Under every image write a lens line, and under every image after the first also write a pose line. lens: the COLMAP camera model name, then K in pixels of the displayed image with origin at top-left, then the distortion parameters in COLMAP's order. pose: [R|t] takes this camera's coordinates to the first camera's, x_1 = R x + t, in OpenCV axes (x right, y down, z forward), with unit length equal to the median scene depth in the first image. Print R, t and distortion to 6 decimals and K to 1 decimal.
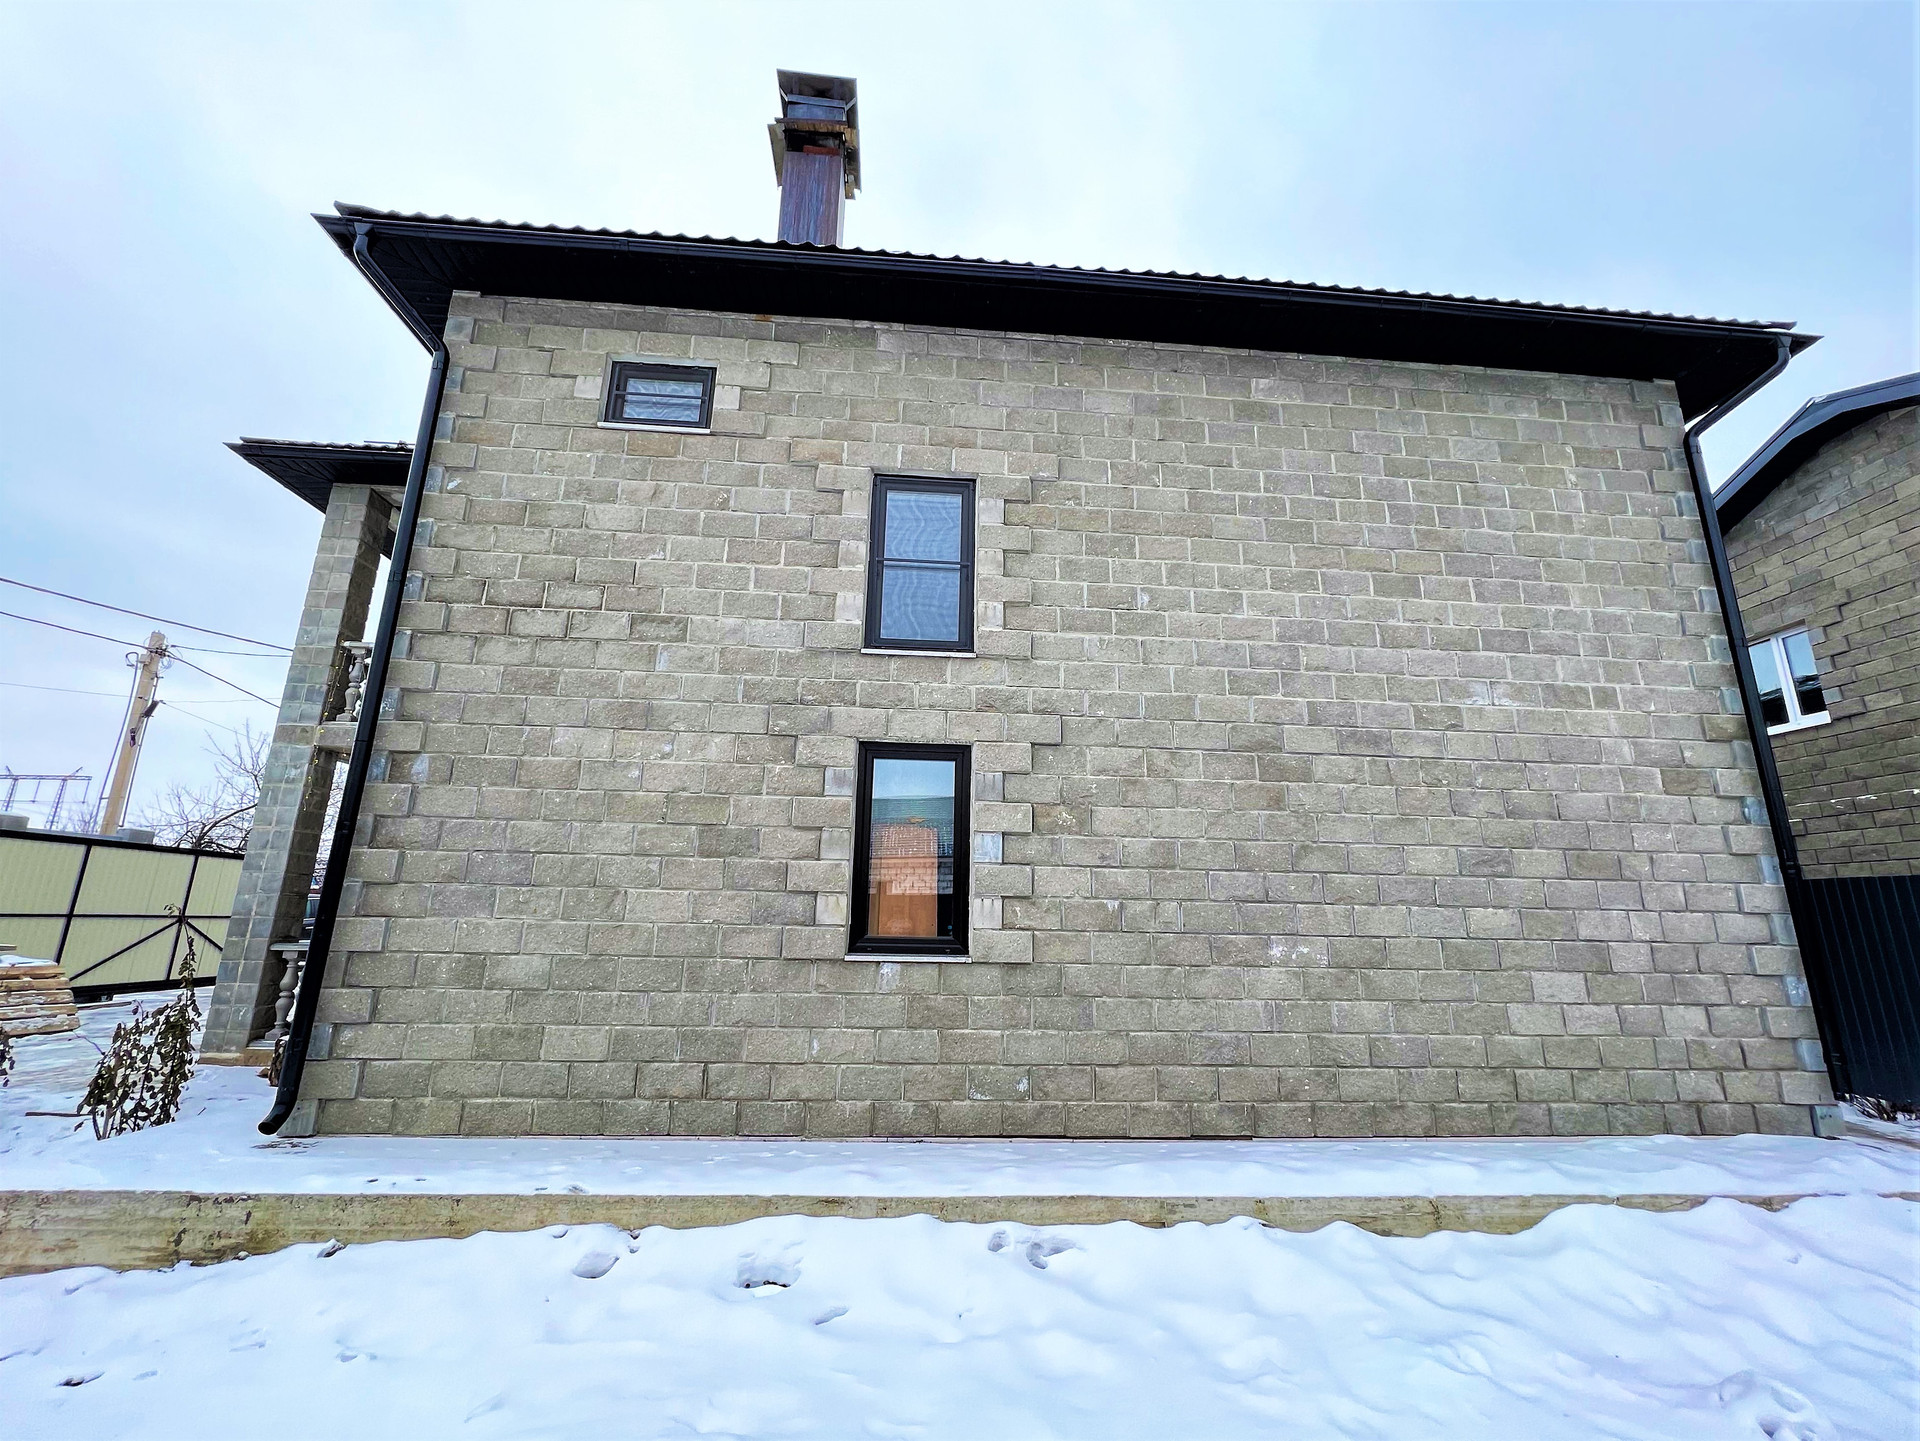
lens RADIAL K [[768.3, 0, 995.5], [0, 768.3, 746.4], [0, 0, 1]] dist [-0.001492, -0.000104]
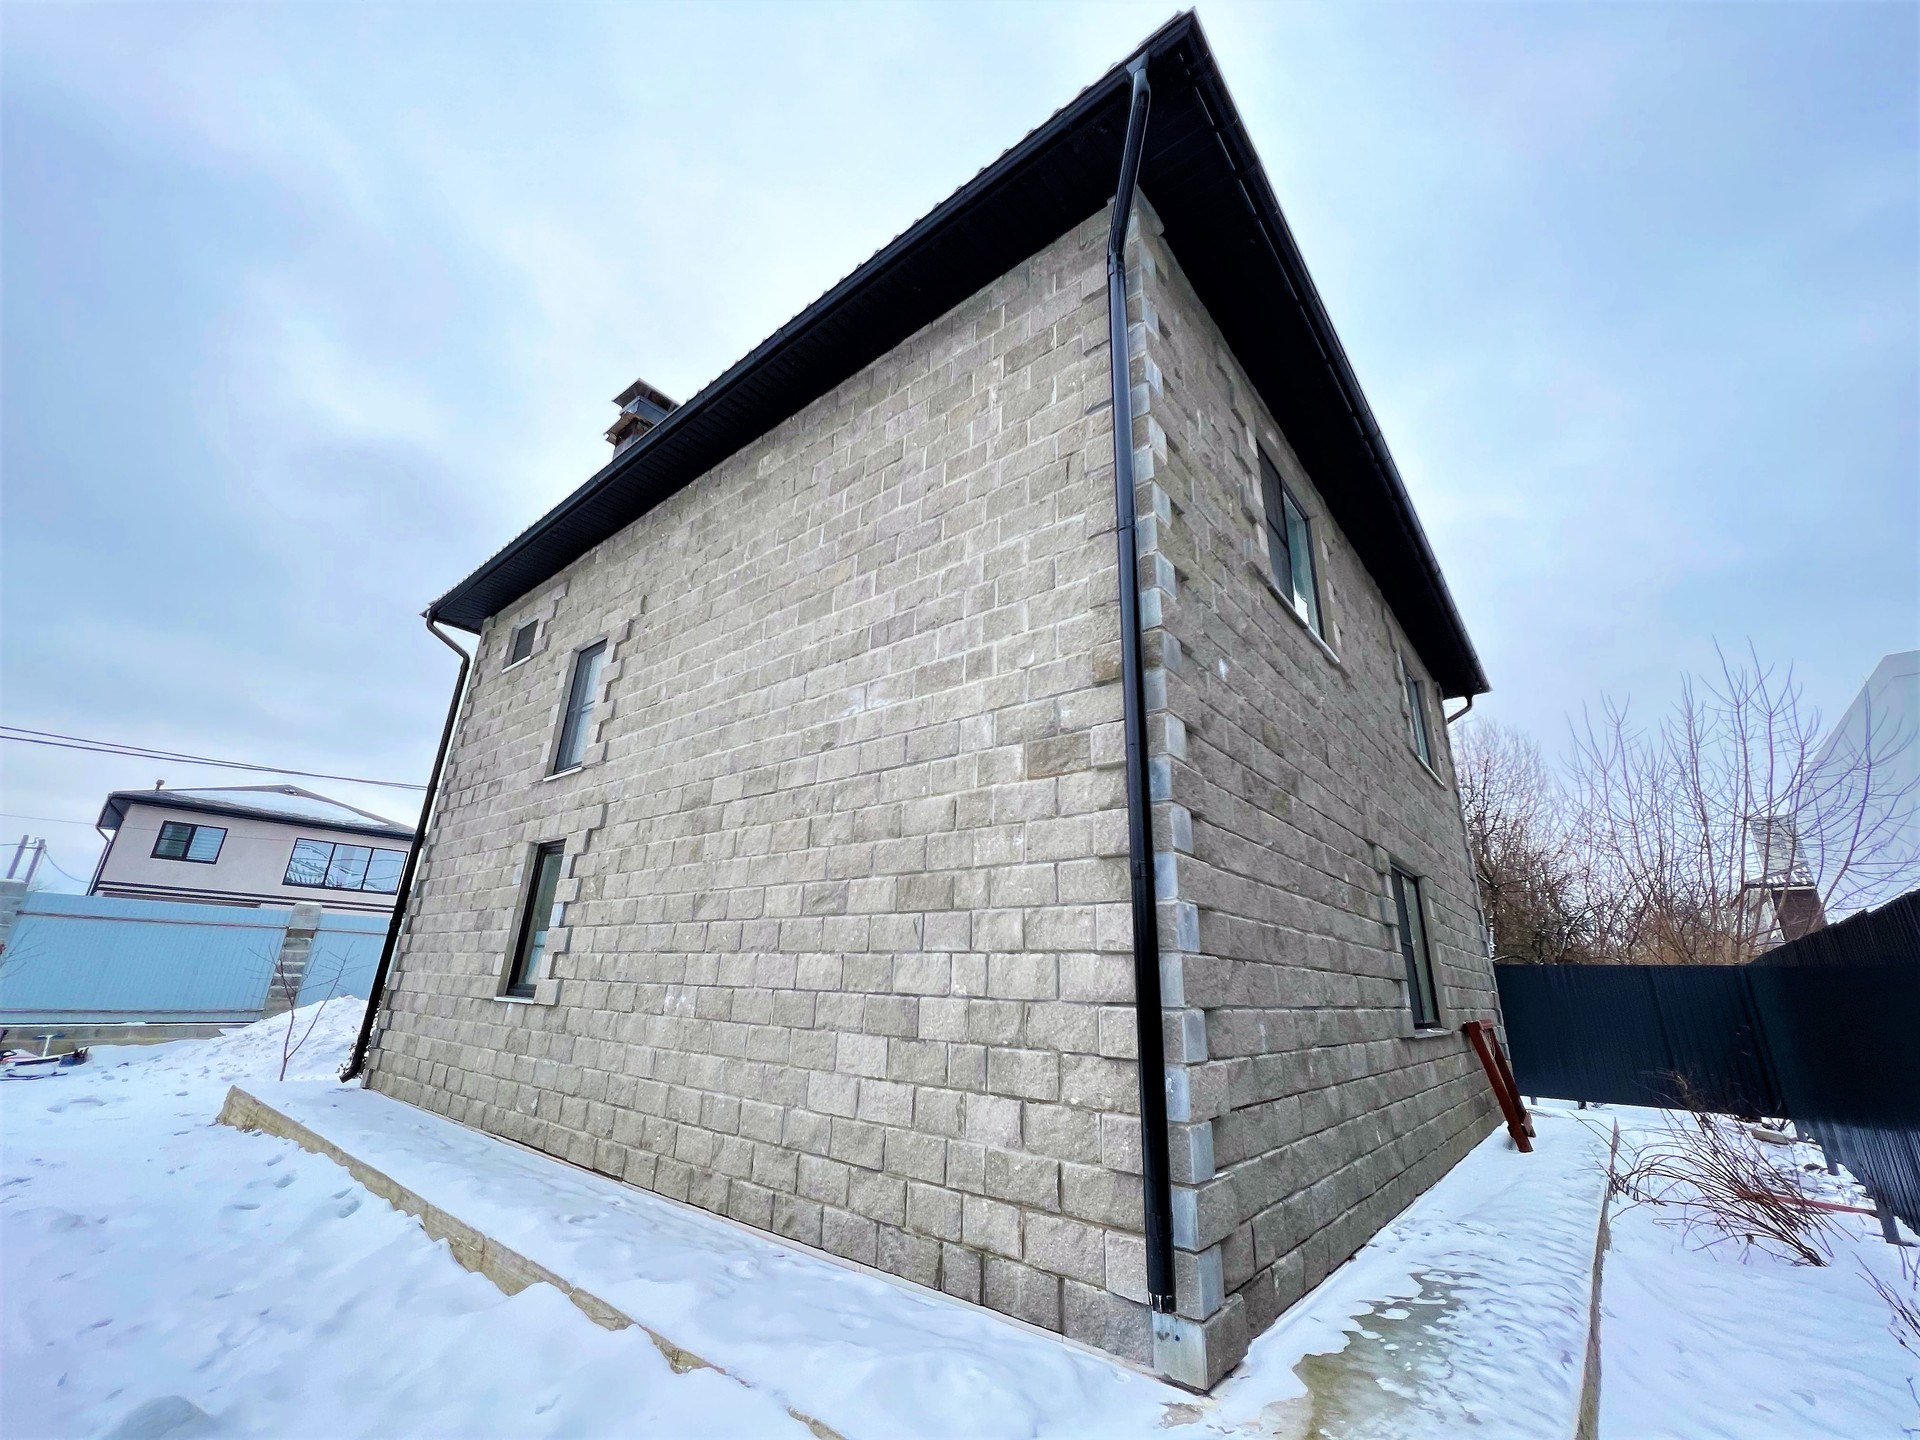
lens RADIAL K [[762.8, 0, 965.5], [0, 762.8, 722.8], [0, 0, 1]] dist [-0.000538, -0.000020]
pose [[0.725594, -0.220199, -0.651940, 1.363201], [0.143627, 0.975014, -0.169467, 0.127465], [0.672967, 0.029328, 0.739091, 0.474770]]
